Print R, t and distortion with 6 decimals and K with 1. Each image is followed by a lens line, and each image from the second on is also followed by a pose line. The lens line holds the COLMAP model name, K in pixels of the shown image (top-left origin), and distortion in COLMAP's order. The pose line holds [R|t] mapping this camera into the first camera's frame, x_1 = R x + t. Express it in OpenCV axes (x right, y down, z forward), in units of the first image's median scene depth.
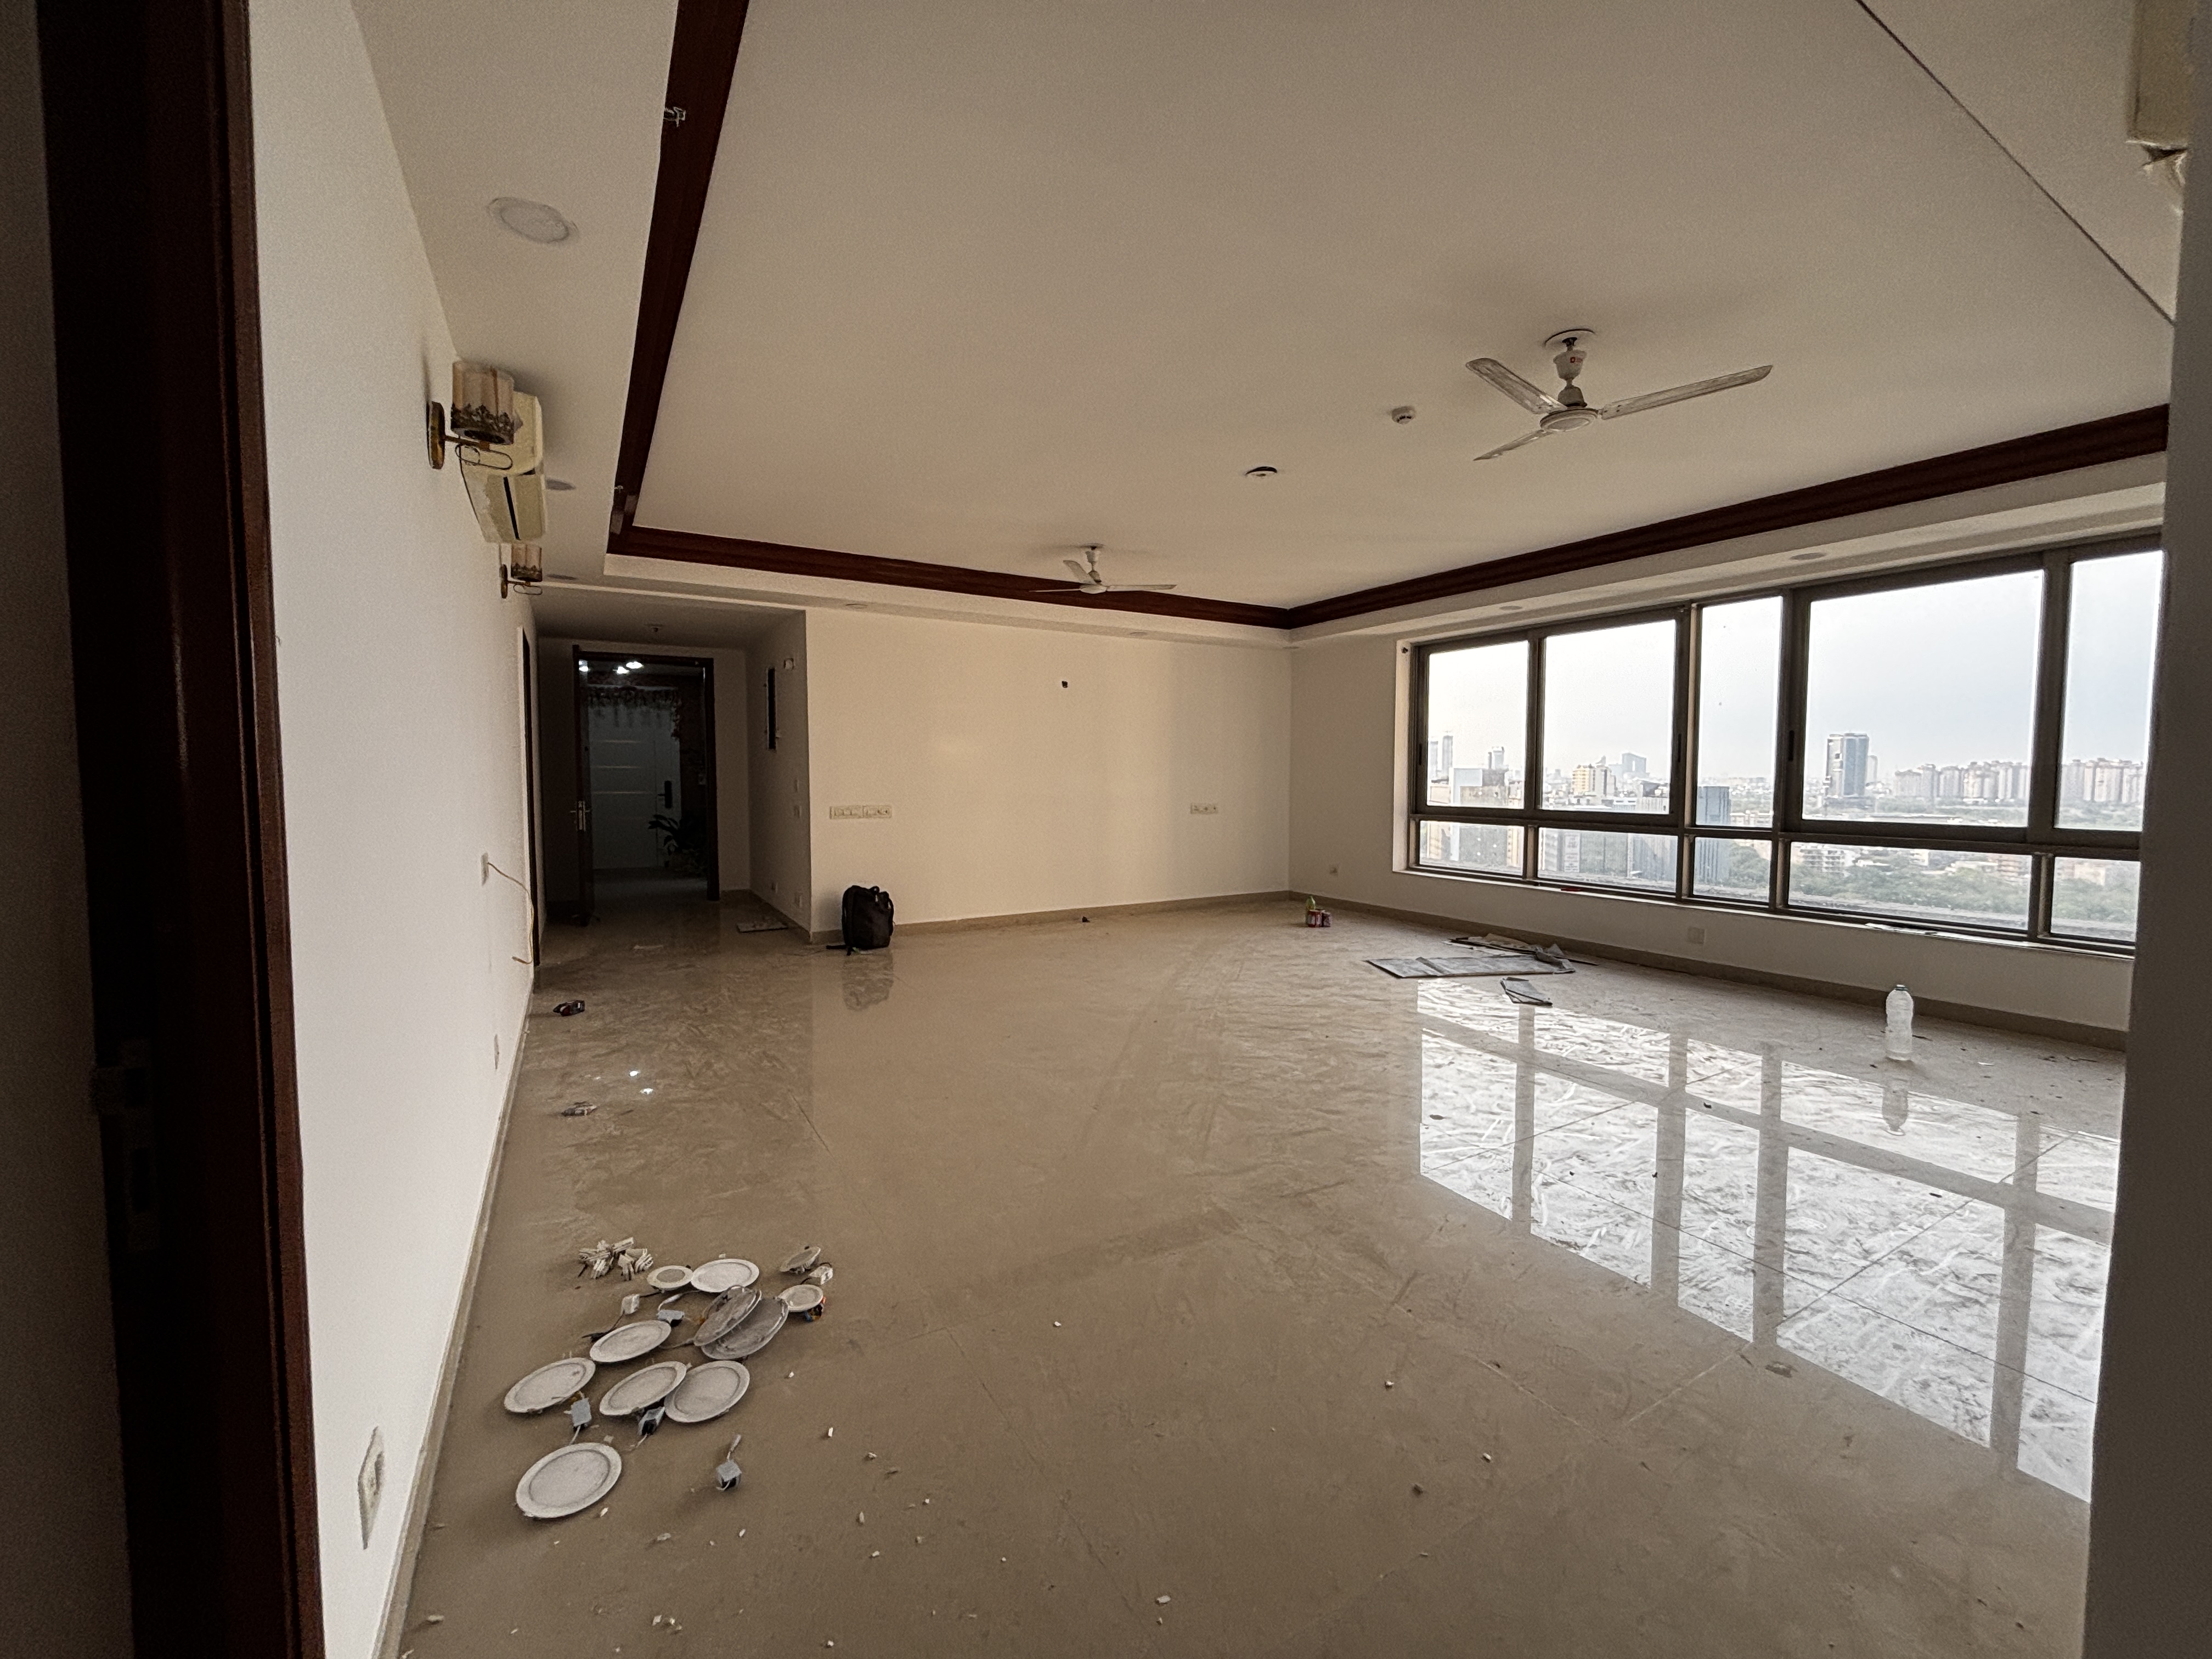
lens RADIAL K [[888.2, 0, 1099.0], [0, 888.2, 823.4], [0, 0, 1]] dist [-0.001068, 0.000394]
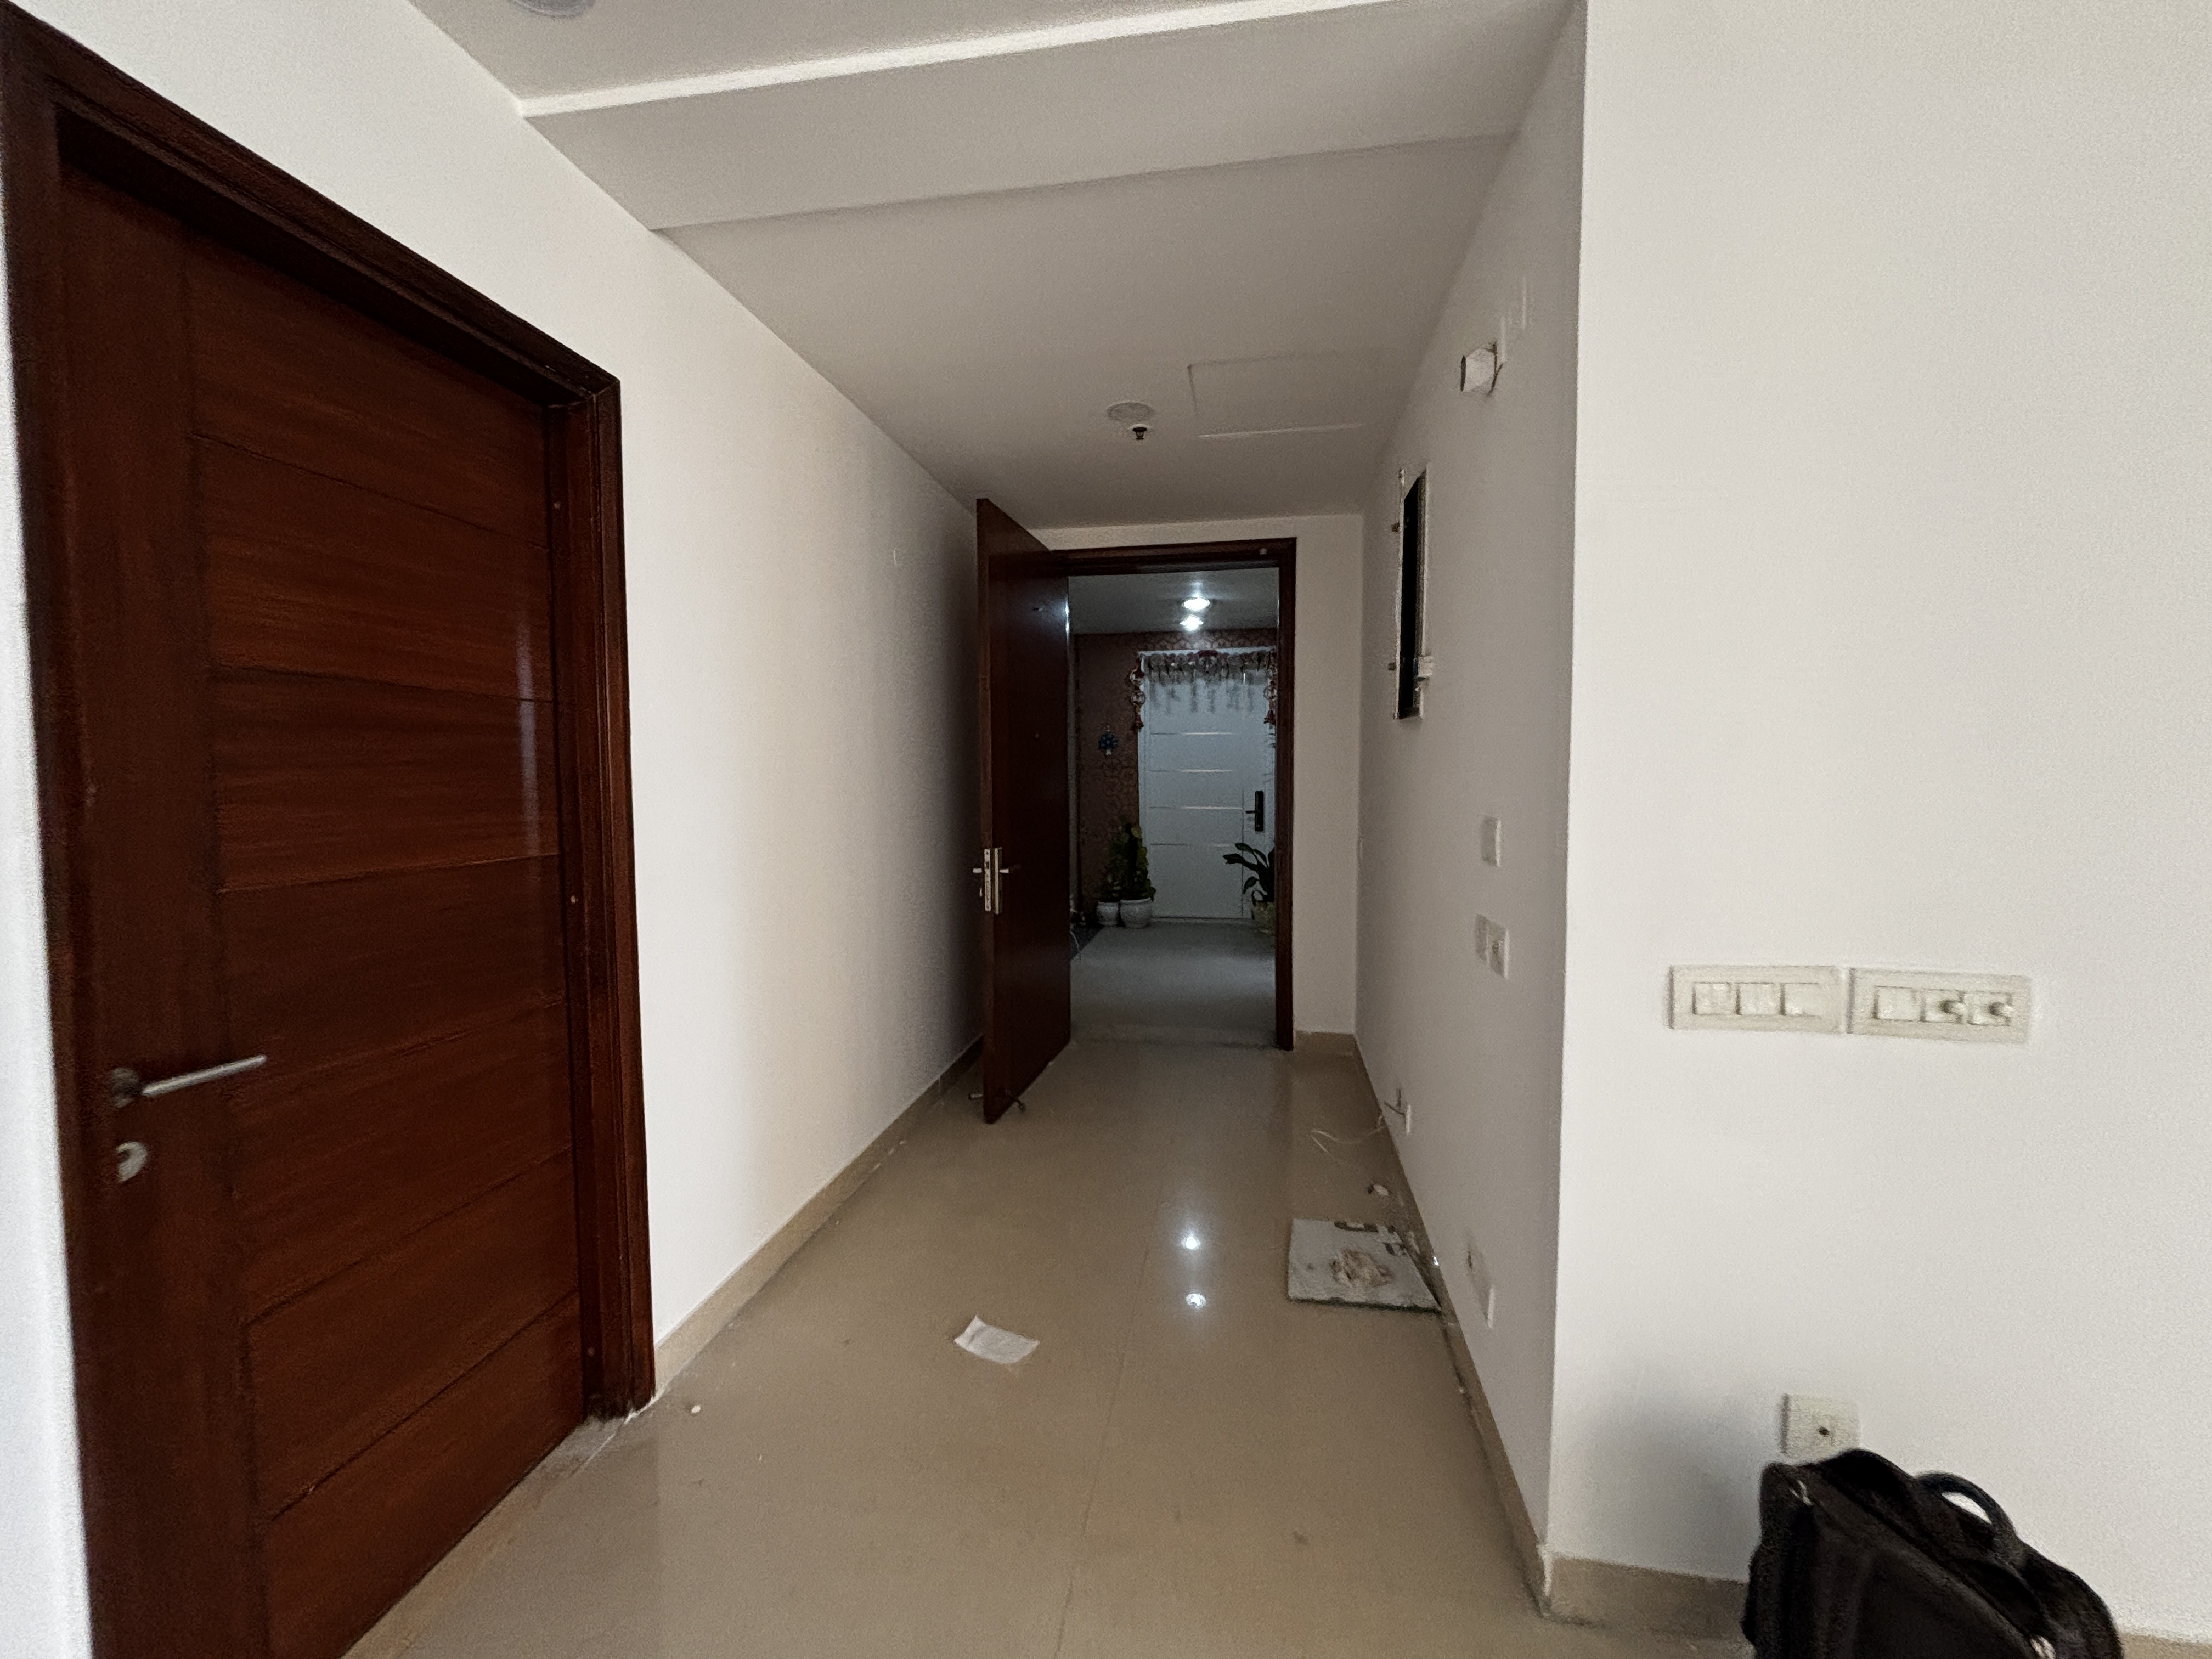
lens RADIAL K [[888.2, 0, 1099.0], [0, 888.2, 823.4], [0, 0, 1]] dist [-0.001068, 0.000394]
pose [[0.764159, 0.031624, -0.644252, -0.155965], [-0.031443, 0.999436, 0.011763, -0.028776], [0.644261, 0.011269, 0.764723, 0.434857]]
